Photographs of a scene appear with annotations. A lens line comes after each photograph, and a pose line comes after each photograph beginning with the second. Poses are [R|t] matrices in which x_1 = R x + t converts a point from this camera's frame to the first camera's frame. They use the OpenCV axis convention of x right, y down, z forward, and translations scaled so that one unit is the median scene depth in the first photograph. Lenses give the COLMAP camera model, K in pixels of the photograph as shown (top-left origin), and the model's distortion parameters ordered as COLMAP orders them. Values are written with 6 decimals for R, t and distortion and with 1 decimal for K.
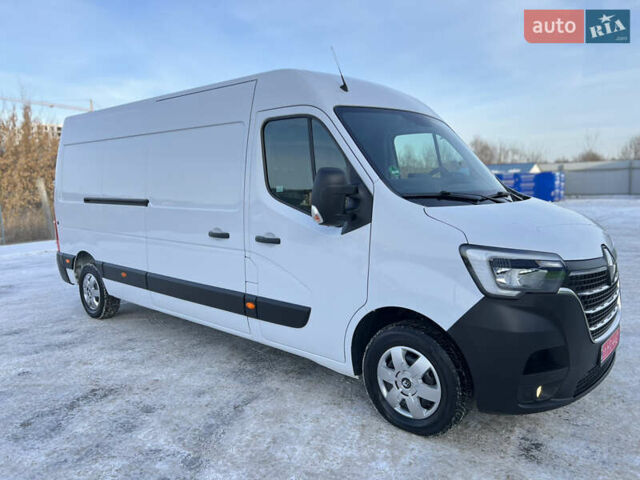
lens RADIAL K [[482.4, 0, 318.6], [0, 482.4, 242.7], [0, 0, 1]] dist [0.050531, -0.046599]
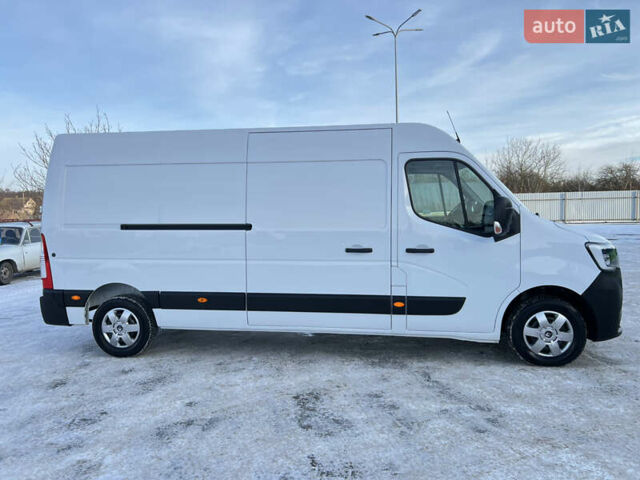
lens RADIAL K [[482.4, 0, 318.6], [0, 482.4, 242.7], [0, 0, 1]] dist [0.050531, -0.046599]
pose [[0.839537, -0.030005, 0.542473, -1.099705], [0.067089, 0.996558, -0.048705, 0.019485], [-0.539144, 0.077284, 0.838660, 0.053125]]
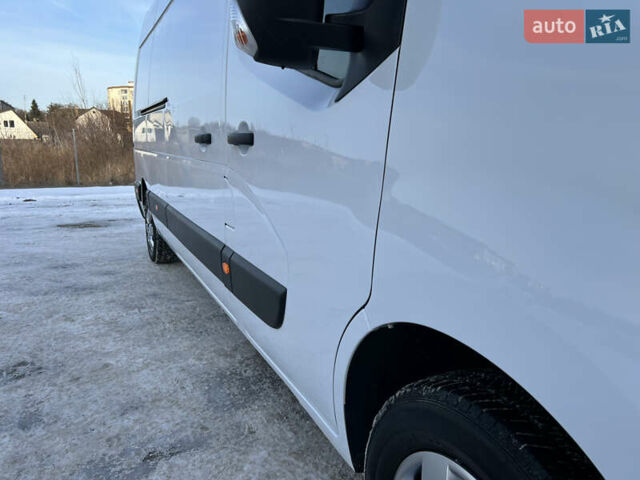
lens RADIAL K [[482.4, 0, 318.6], [0, 482.4, 242.7], [0, 0, 1]] dist [0.050531, -0.046599]
pose [[0.922925, 0.103736, -0.370740, 0.166558], [-0.075726, 0.993116, 0.089369, 0.050861], [0.377458, -0.054406, 0.924427, 0.601220]]
